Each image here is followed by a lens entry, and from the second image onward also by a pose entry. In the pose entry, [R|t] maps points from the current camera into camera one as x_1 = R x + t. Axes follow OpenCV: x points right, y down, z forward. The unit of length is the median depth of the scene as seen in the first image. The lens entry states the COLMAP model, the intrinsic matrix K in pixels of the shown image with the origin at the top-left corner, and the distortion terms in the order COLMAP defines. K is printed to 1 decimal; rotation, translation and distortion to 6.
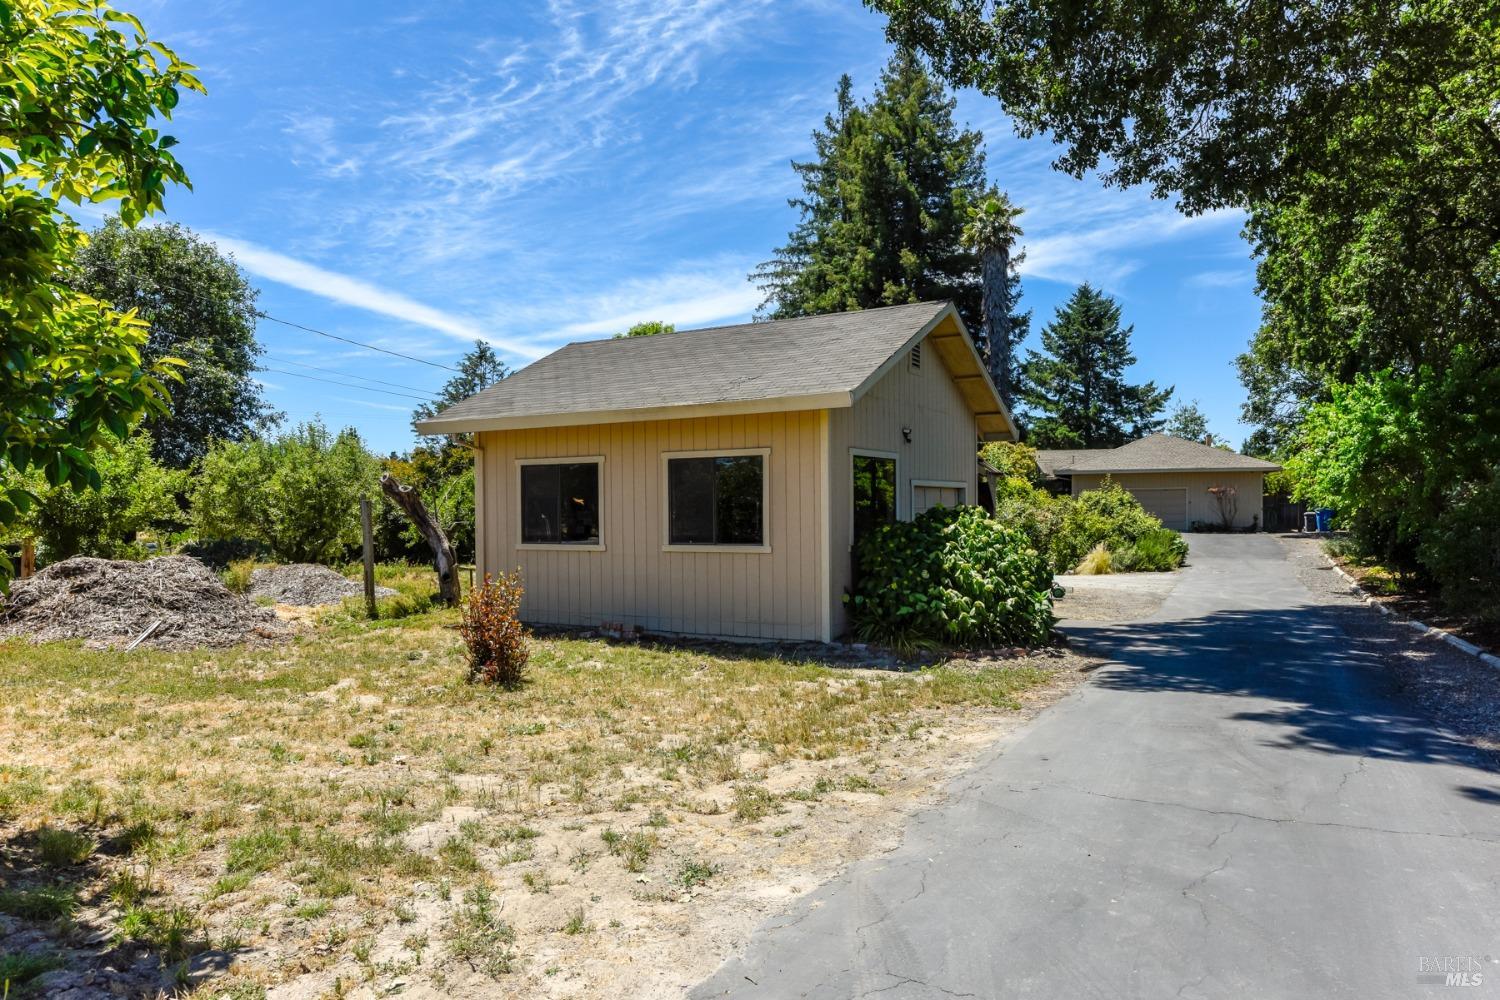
lens RADIAL K [[1113.1, 0, 752.7], [0, 1113.1, 477.6], [0, 0, 1]] dist [0.075925, -0.006243]
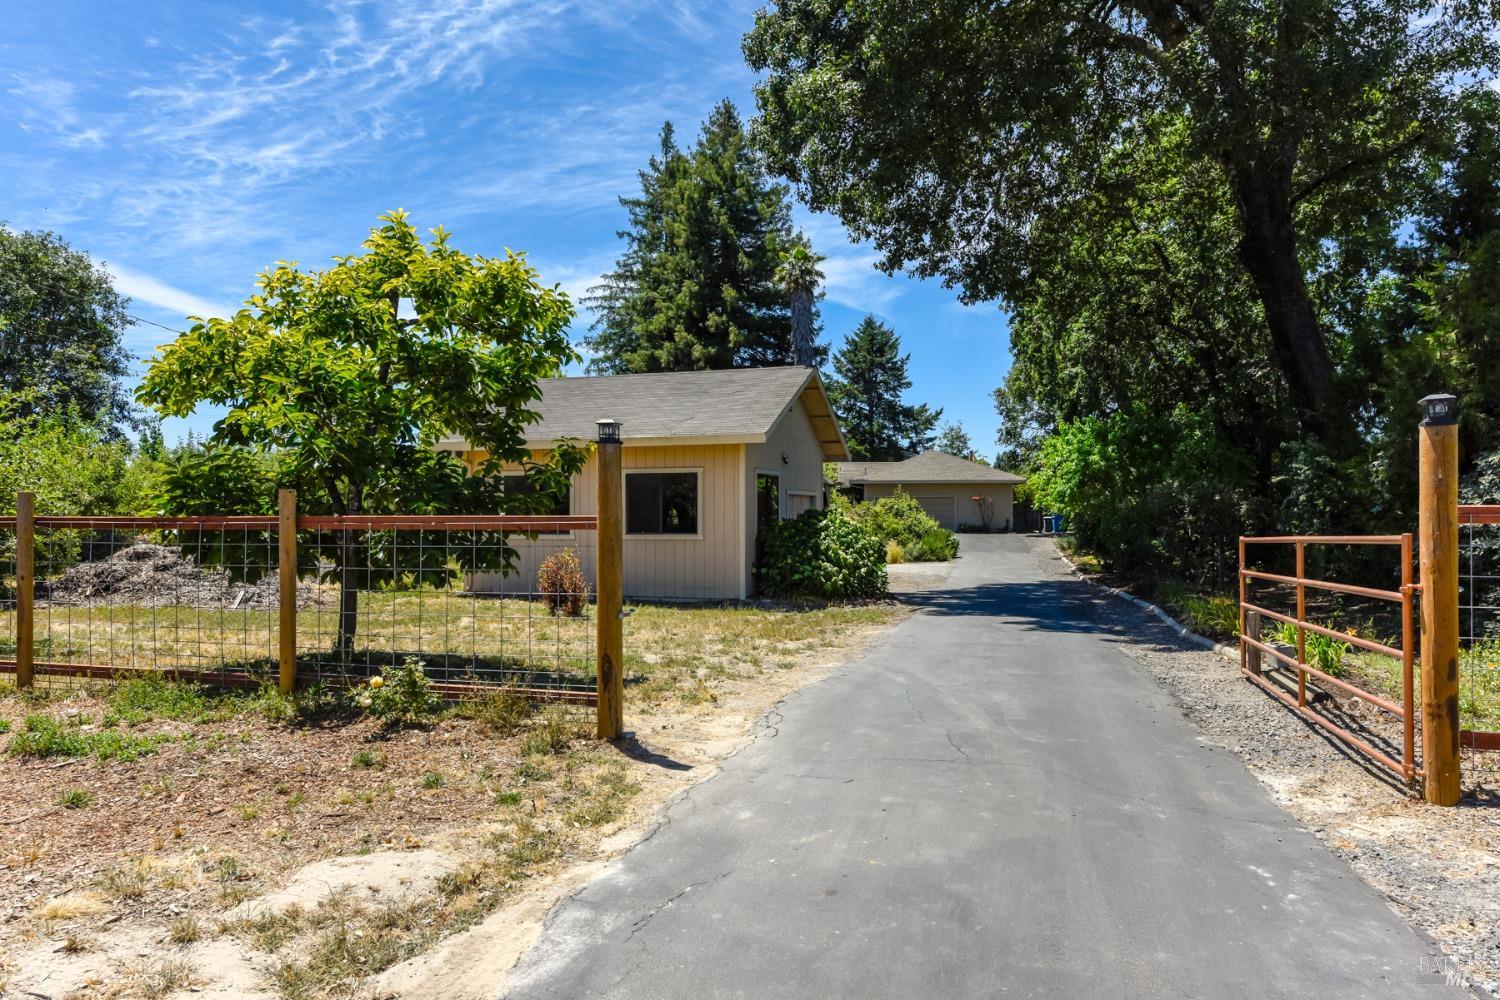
lens RADIAL K [[1113.1, 0, 752.7], [0, 1113.1, 477.6], [0, 0, 1]] dist [0.075925, -0.006243]
pose [[0.980741, 0.012250, 0.194929, -0.052758], [-0.011439, 0.999921, -0.005284, -0.001688], [-0.194978, 0.002952, 0.980803, -0.114521]]
